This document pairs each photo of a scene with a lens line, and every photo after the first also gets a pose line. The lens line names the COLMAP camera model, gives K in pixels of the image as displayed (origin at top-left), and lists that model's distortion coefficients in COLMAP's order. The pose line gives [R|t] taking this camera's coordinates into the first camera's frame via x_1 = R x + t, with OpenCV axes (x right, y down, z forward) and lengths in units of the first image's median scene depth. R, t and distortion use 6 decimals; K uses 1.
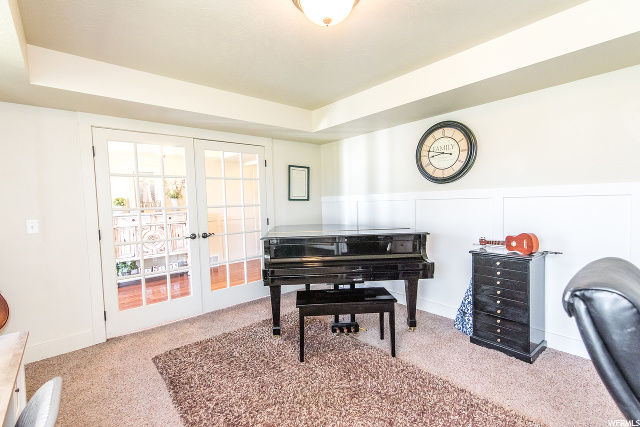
lens RADIAL K [[291.9, 0, 320.0], [0, 291.9, 213.5], [0, 0, 1]] dist [0.011803, -0.000071]
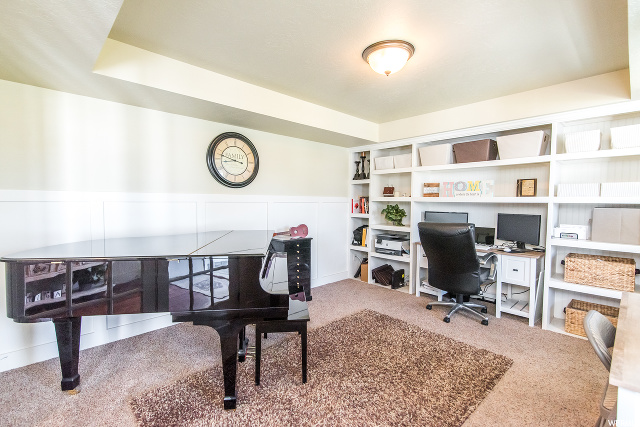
lens RADIAL K [[291.9, 0, 320.0], [0, 291.9, 213.5], [0, 0, 1]] dist [0.011803, -0.000071]
pose [[-0.042962, -0.004386, 0.999067, -0.717153], [0.044068, 0.999009, 0.006281, 0.001503], [-0.998104, 0.044297, -0.042726, 0.748023]]
